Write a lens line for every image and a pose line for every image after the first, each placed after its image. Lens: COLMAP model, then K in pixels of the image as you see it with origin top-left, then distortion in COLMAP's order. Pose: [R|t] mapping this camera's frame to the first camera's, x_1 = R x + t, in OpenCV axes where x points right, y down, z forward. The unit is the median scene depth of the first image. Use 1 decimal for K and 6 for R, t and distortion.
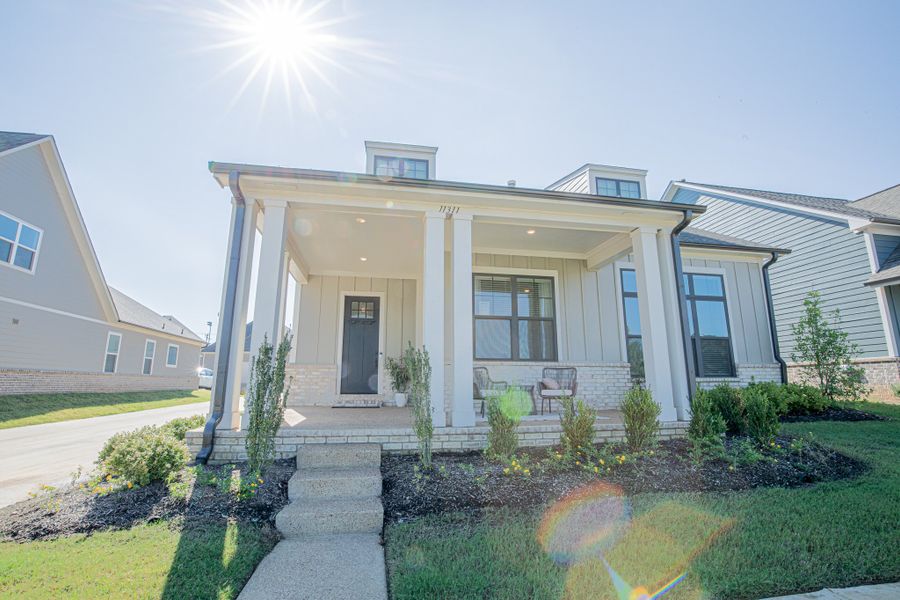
lens RADIAL K [[414.4, 0, 452.8], [0, 414.4, 295.8], [0, 0, 1]] dist [-0.030956, 0.005180]
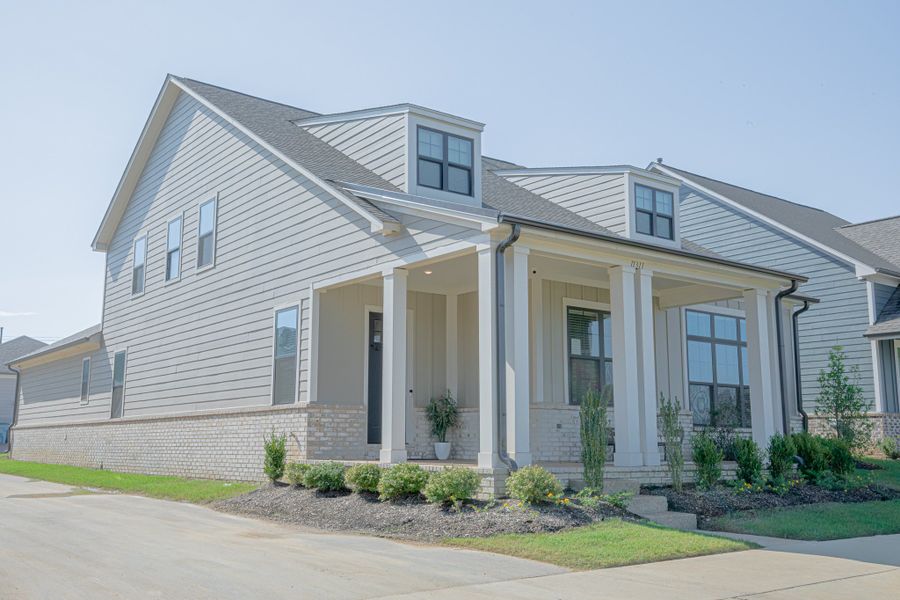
lens RADIAL K [[885.5, 0, 448.8], [0, 885.5, 300.4], [0, 0, 1]] dist [0.037933, 0.000000]
pose [[0.892888, 0.074741, 0.444032, -0.835080], [-0.096064, 0.995044, 0.025683, -0.074937], [-0.439911, -0.065587, 0.895643, -0.476634]]
